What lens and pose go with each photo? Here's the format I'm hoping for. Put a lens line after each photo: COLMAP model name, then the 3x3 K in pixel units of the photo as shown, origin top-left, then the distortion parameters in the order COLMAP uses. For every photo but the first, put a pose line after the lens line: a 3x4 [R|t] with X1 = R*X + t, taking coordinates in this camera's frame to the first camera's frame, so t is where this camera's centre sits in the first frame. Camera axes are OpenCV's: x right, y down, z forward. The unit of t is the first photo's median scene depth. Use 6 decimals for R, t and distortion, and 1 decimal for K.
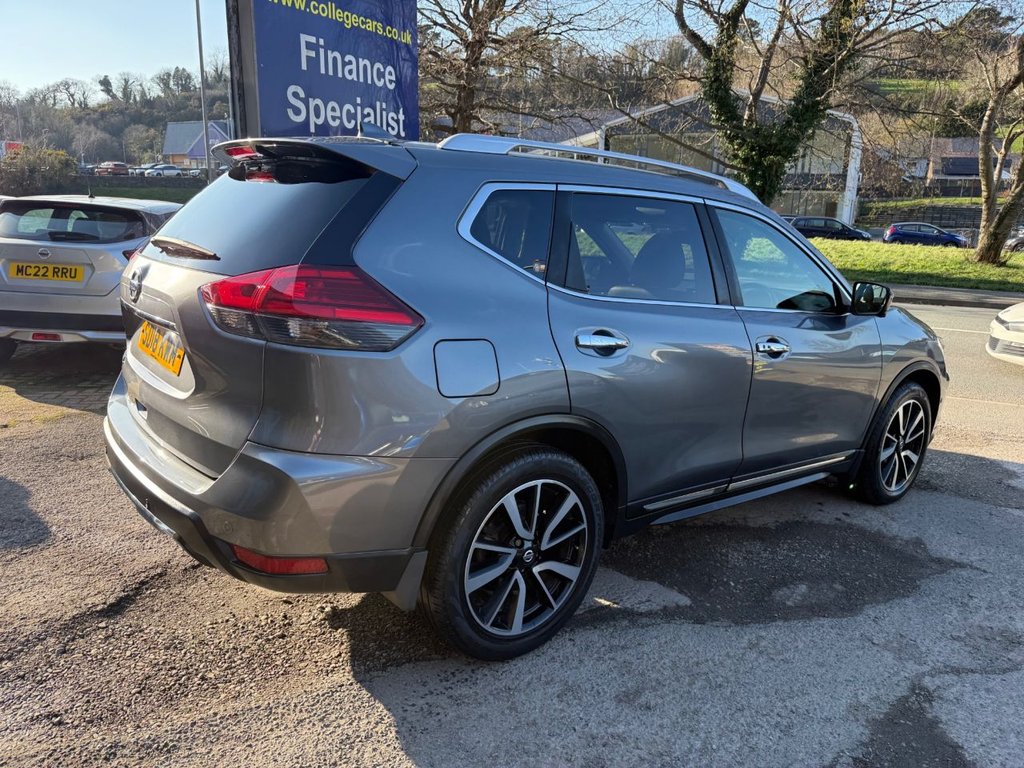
lens RADIAL K [[740.4, 0, 516.5], [0, 740.4, 383.3], [0, 0, 1]] dist [0.021147, -0.032872]
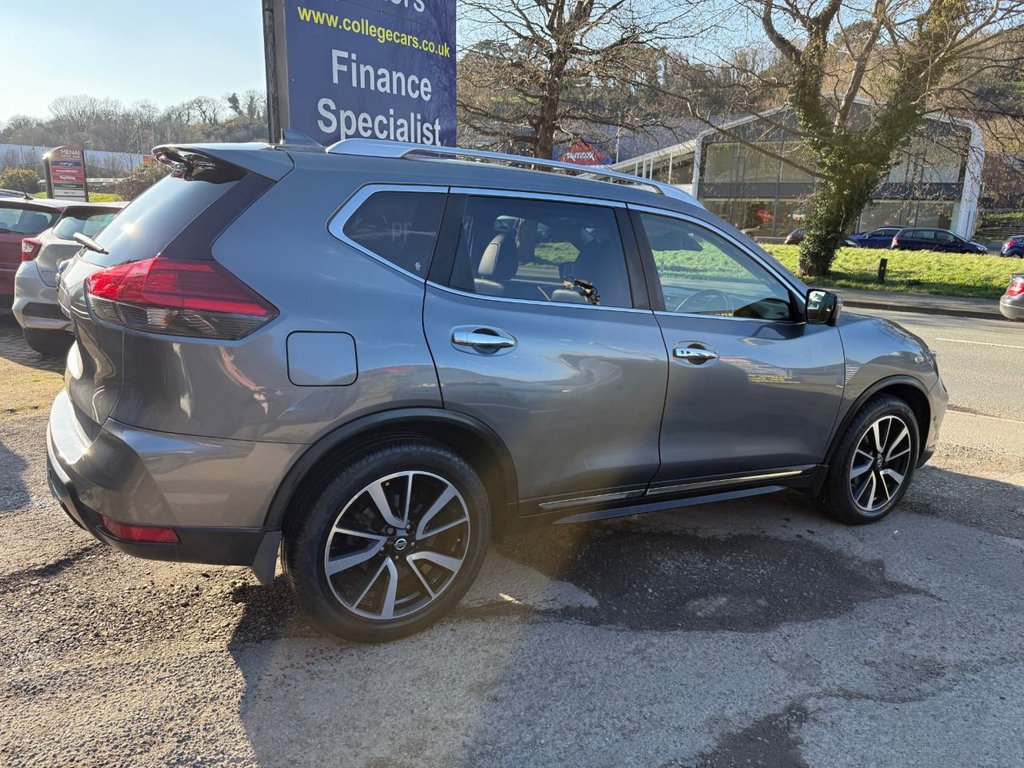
lens RADIAL K [[737.6, 0, 511.2], [0, 737.6, 386.0], [0, 0, 1]] dist [0.023797, -0.033640]
pose [[0.990107, 0.034488, -0.136012, 0.186009], [-0.035697, 0.999342, -0.006461, 0.008102], [0.135700, 0.011252, 0.990686, -0.003886]]
